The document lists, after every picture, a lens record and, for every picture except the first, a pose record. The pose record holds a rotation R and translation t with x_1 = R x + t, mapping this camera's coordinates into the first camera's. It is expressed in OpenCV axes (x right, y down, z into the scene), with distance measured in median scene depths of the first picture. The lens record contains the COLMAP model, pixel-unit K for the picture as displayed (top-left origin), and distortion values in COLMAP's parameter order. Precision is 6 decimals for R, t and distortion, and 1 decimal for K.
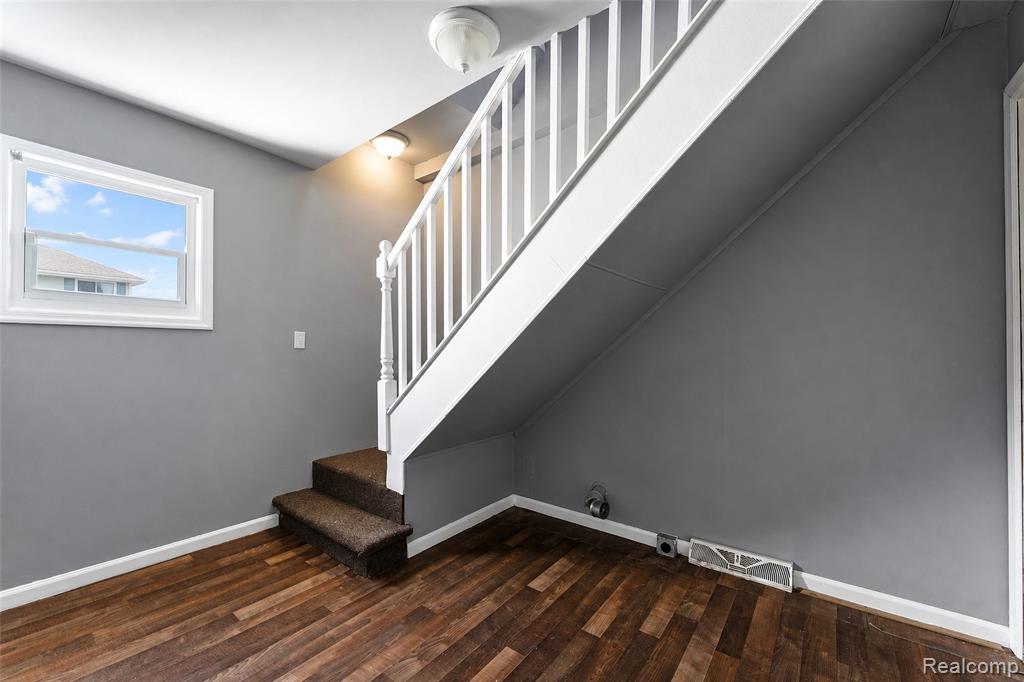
lens RADIAL K [[410.8, 0, 504.4], [0, 410.8, 344.5], [0, 0, 1]] dist [-0.000785, -0.000326]
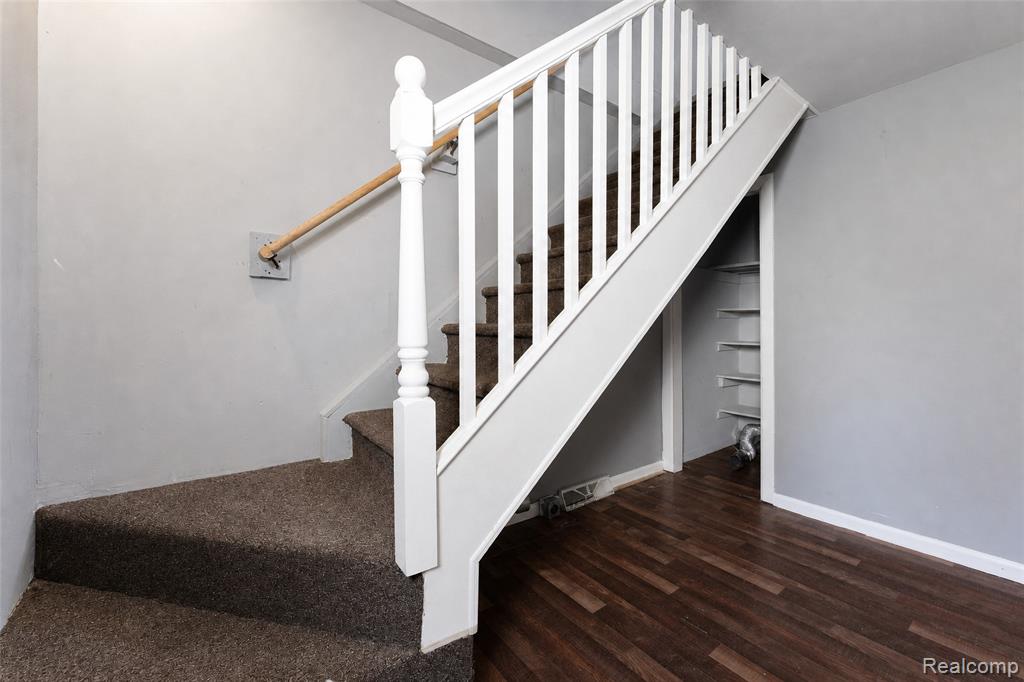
lens RADIAL K [[421.9, 0, 514.3], [0, 421.9, 325.9], [0, 0, 1]] dist [-0.001310, -0.000019]
pose [[0.258394, -0.003045, 0.966035, -0.742180], [-0.010193, 0.999931, 0.005879, 0.014588], [-0.965986, -0.011366, 0.258345, 0.887430]]
